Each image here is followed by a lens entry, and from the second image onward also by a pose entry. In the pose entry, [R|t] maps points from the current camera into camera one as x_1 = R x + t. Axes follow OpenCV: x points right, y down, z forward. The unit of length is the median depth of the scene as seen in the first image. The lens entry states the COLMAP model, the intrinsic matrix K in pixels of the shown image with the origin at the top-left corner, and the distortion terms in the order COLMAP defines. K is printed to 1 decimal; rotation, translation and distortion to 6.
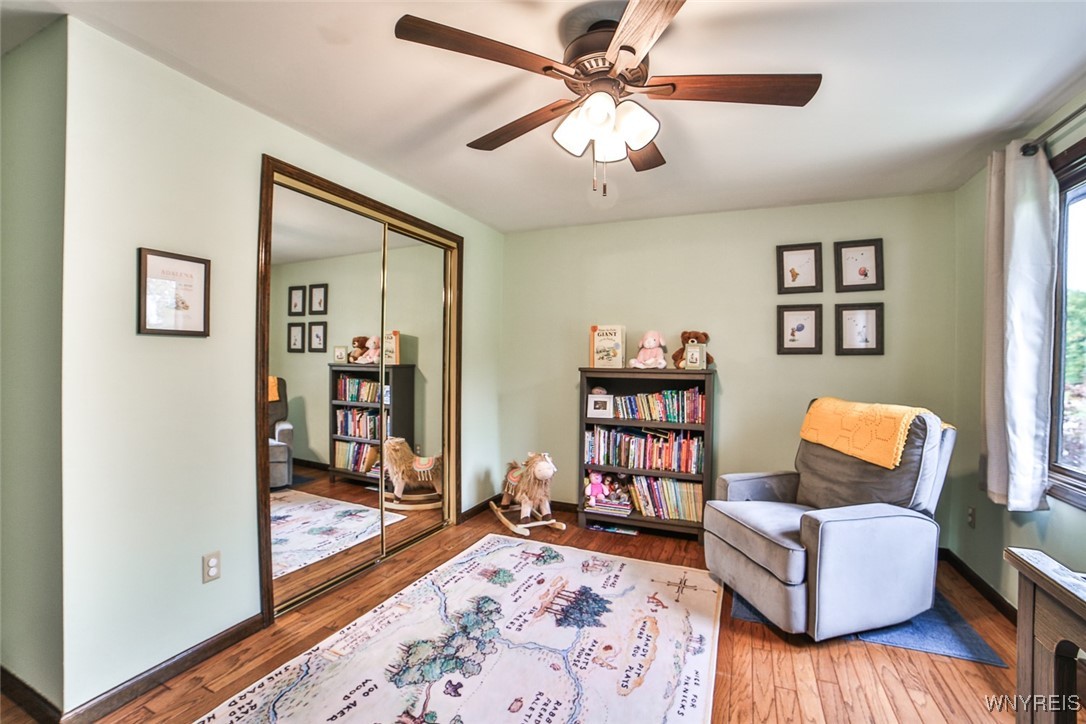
lens RADIAL K [[461.8, 0, 542.0], [0, 461.8, 363.8], [0, 0, 1]] dist [-0.106431, 0.035141]
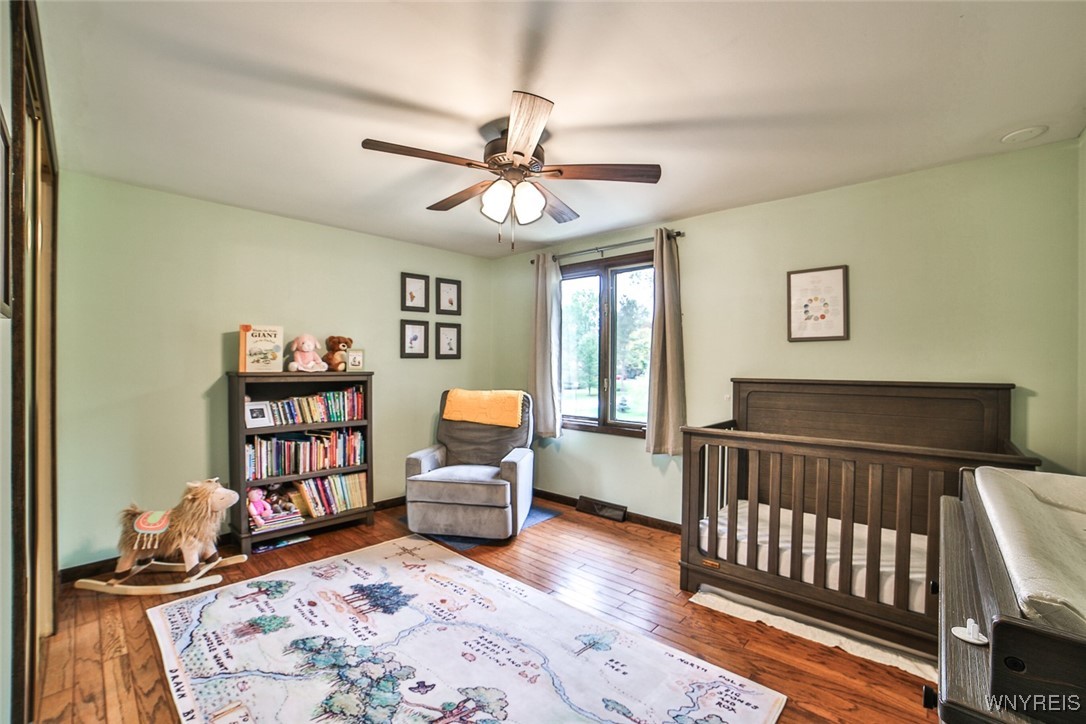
lens RADIAL K [[461.8, 0, 542.0], [0, 461.8, 363.8], [0, 0, 1]] dist [-0.106431, 0.035141]
pose [[0.322649, -0.008205, 0.946483, -0.582936], [0.002610, 0.999966, 0.007780, -0.014344], [-0.946515, -0.000040, 0.322659, 0.217097]]
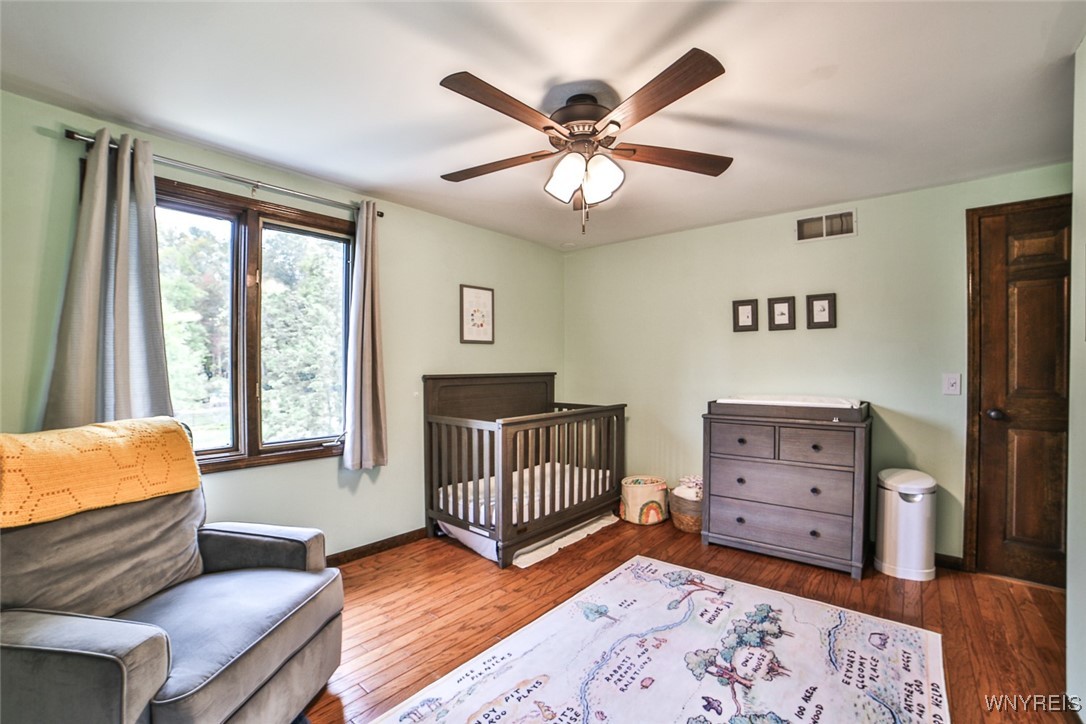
lens RADIAL K [[475.7, 0, 546.3], [0, 475.7, 366.3], [0, 0, 1]] dist [-0.110326, 0.040166]
pose [[-0.963378, -0.012202, 0.267870, -0.056818], [-0.009856, 0.999900, 0.010101, -0.007626], [-0.267967, 0.007091, -0.963402, 1.107152]]
